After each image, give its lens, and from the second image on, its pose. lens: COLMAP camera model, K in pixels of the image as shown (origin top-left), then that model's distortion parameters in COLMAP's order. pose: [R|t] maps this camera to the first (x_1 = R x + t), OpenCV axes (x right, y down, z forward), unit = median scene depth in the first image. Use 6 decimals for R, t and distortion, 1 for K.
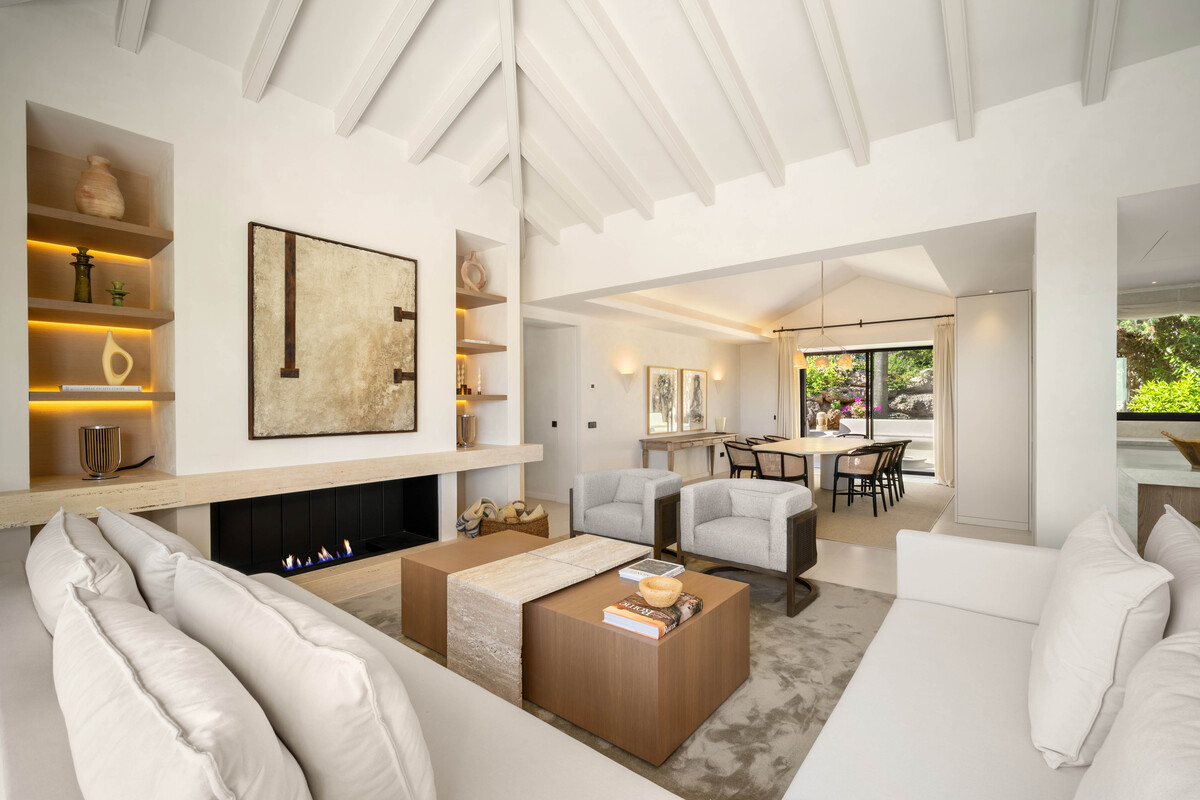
lens RADIAL K [[531.9, 0, 600.0], [0, 531.9, 400.0], [0, 0, 1]] dist [-0.000440, -0.000040]
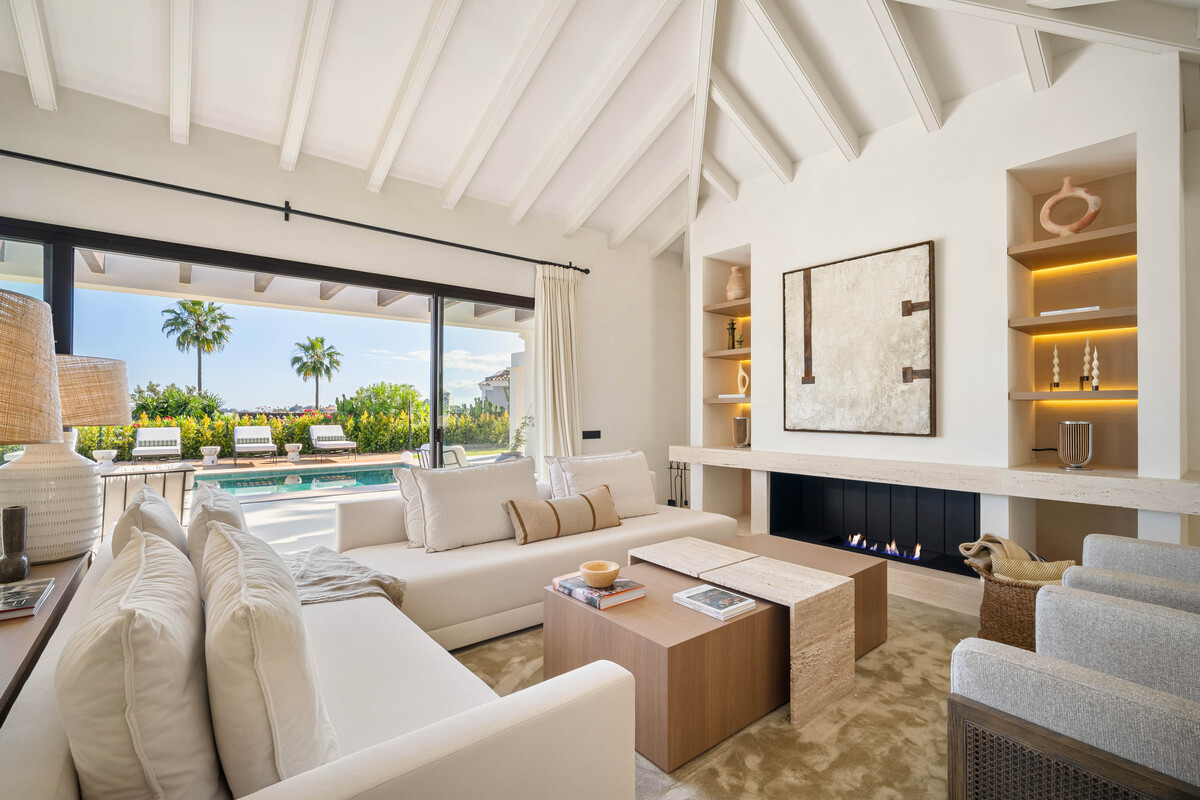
lens RADIAL K [[528.8, 0, 593.0], [0, 528.8, 403.9], [0, 0, 1]] dist [0.001486, 0.000273]
pose [[-0.222758, -0.001899, -0.974872, 0.694873], [0.007498, 0.999965, -0.003661, 0.005594], [0.974845, -0.008125, -0.222736, 0.720852]]
